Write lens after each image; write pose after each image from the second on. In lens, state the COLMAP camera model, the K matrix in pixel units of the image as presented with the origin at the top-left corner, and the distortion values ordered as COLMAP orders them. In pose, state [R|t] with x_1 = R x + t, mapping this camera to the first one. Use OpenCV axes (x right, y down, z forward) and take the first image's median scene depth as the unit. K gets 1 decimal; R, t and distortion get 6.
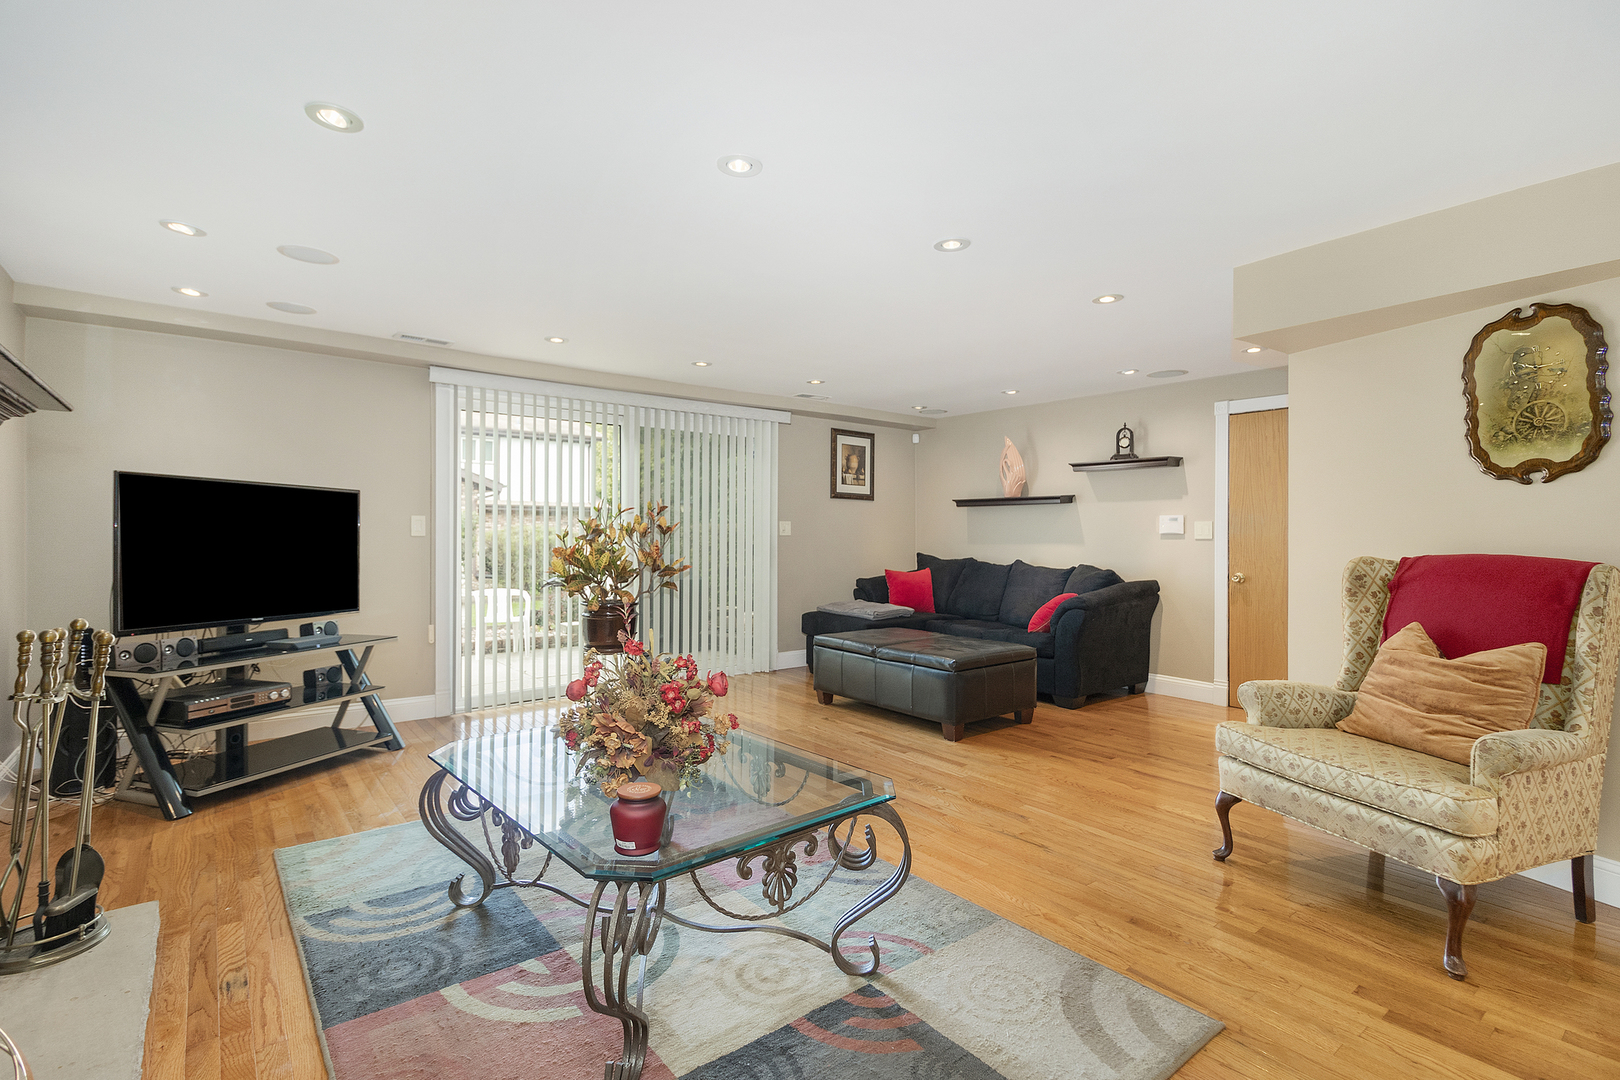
lens RADIAL K [[764.6, 0, 814.8], [0, 764.6, 534.7], [0, 0, 1]] dist [0.002084, 0.000202]
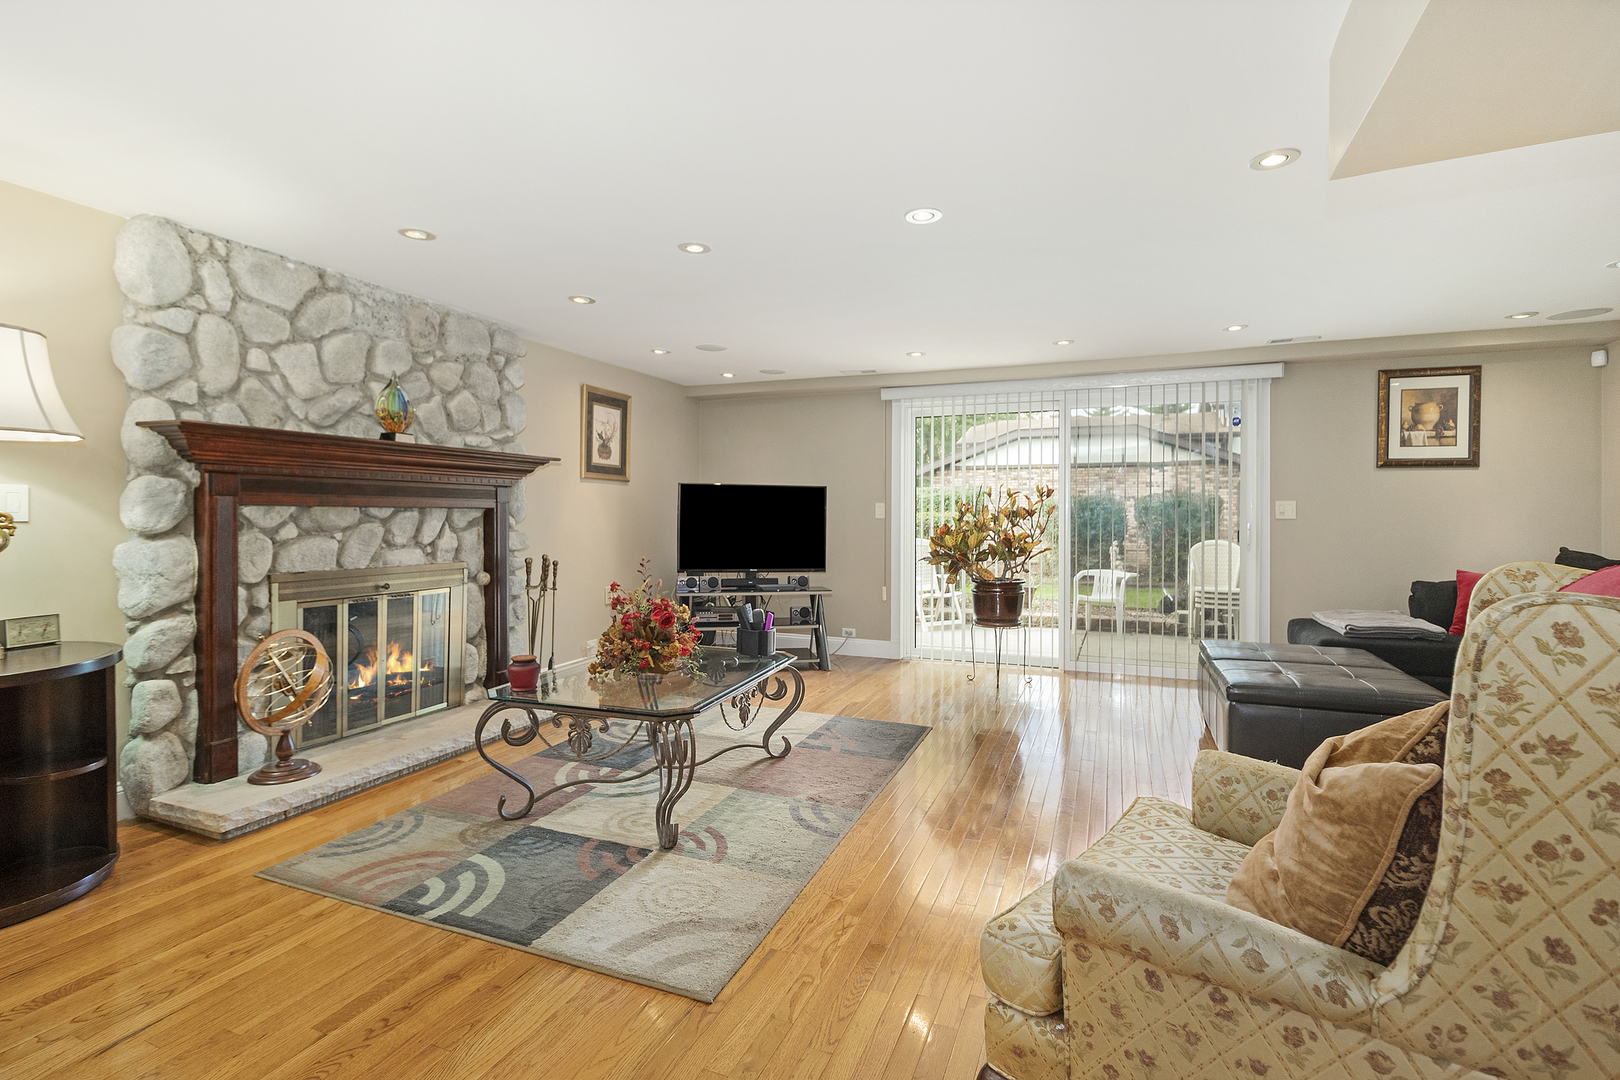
lens RADIAL K [[779.4, 0, 804.7], [0, 779.4, 510.9], [0, 0, 1]] dist [0.001823, 0.000247]
pose [[0.473733, -0.006726, -0.880643, 0.683544], [-0.000740, 0.999967, -0.008036, -0.000381], [0.880668, 0.004459, 0.473713, 0.280883]]
